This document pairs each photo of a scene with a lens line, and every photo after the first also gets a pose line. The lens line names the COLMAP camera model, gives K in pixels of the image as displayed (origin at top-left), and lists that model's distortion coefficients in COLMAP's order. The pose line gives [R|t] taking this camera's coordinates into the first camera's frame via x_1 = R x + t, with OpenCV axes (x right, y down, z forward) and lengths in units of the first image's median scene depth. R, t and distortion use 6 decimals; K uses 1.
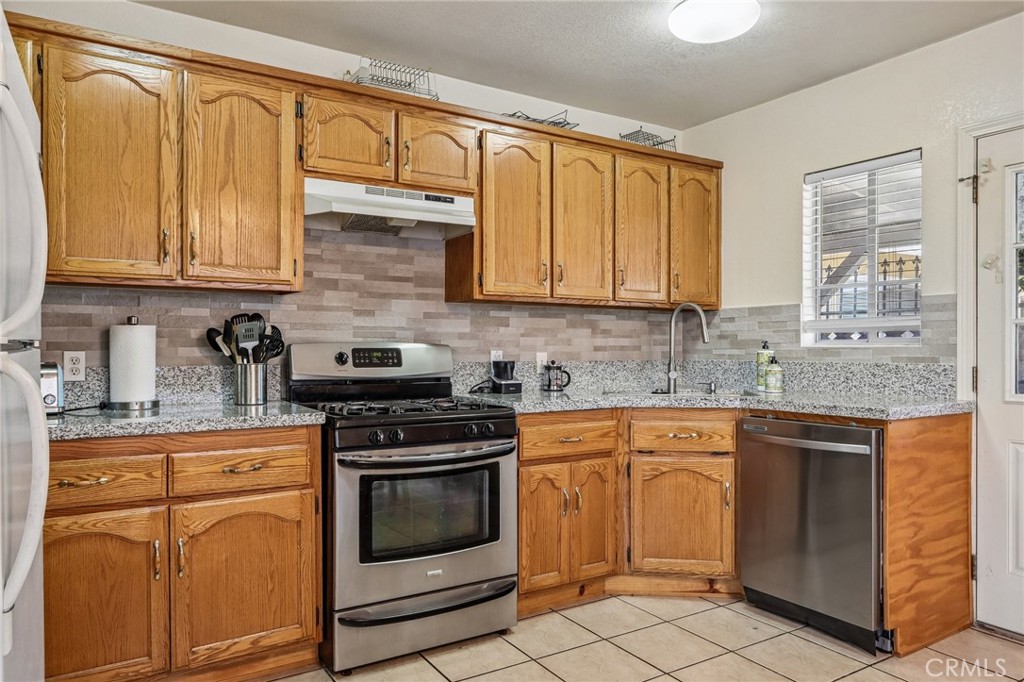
lens RADIAL K [[681.2, 0, 501.8], [0, 681.2, 348.4], [0, 0, 1]] dist [-0.024090, 0.017503]
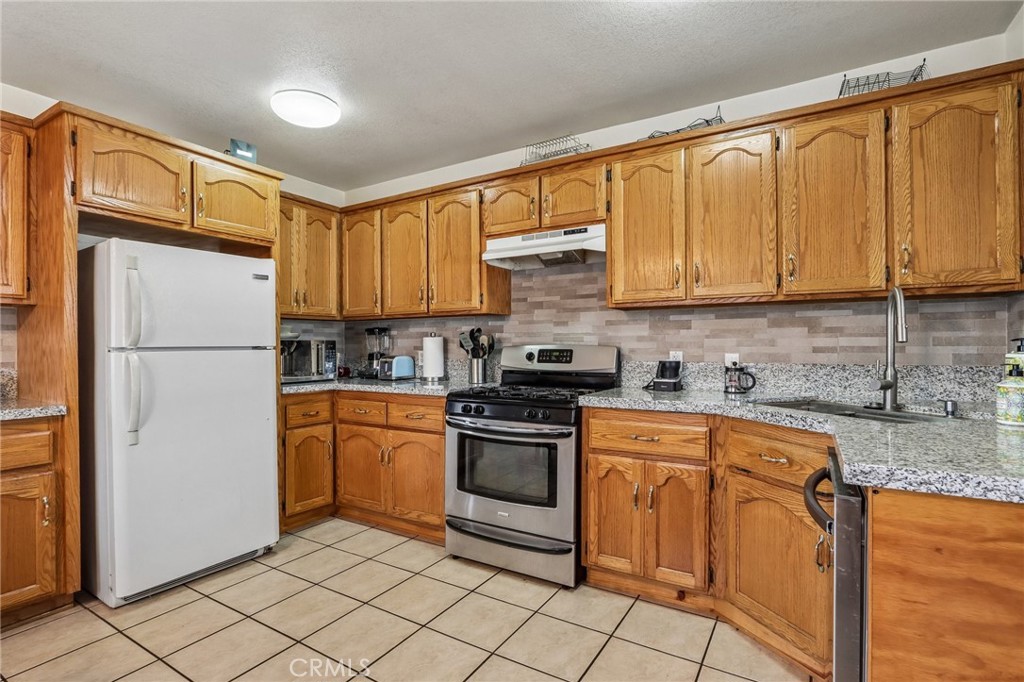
lens RADIAL K [[484.1, 0, 511.9], [0, 484.1, 346.1], [0, 0, 1]] dist [-0.012726, 0.001286]
pose [[0.462213, -0.003659, -0.886761, 0.625625], [0.000848, 0.999993, -0.003684, -0.003005], [0.886768, 0.000950, 0.462213, 0.459072]]
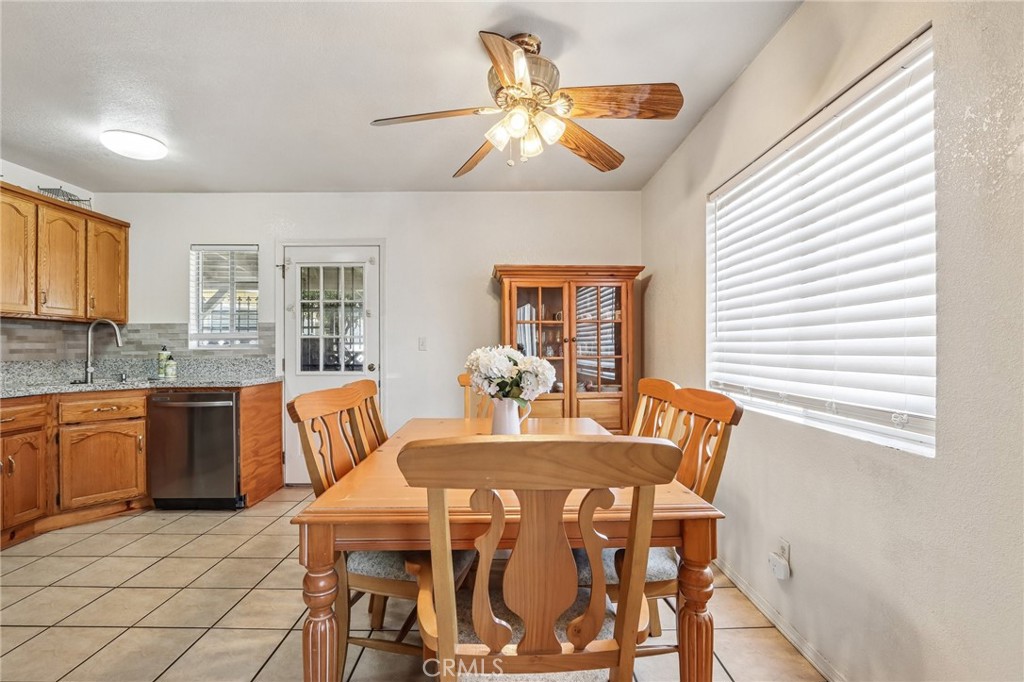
lens RADIAL K [[484.1, 0, 505.2], [0, 484.1, 347.1], [0, 0, 1]] dist [-0.012726, 0.001286]
pose [[0.524220, 0.000147, 0.851583, -0.168804], [0.004805, 0.999984, -0.003130, -0.000303], [-0.851570, 0.005733, 0.524210, -0.296189]]
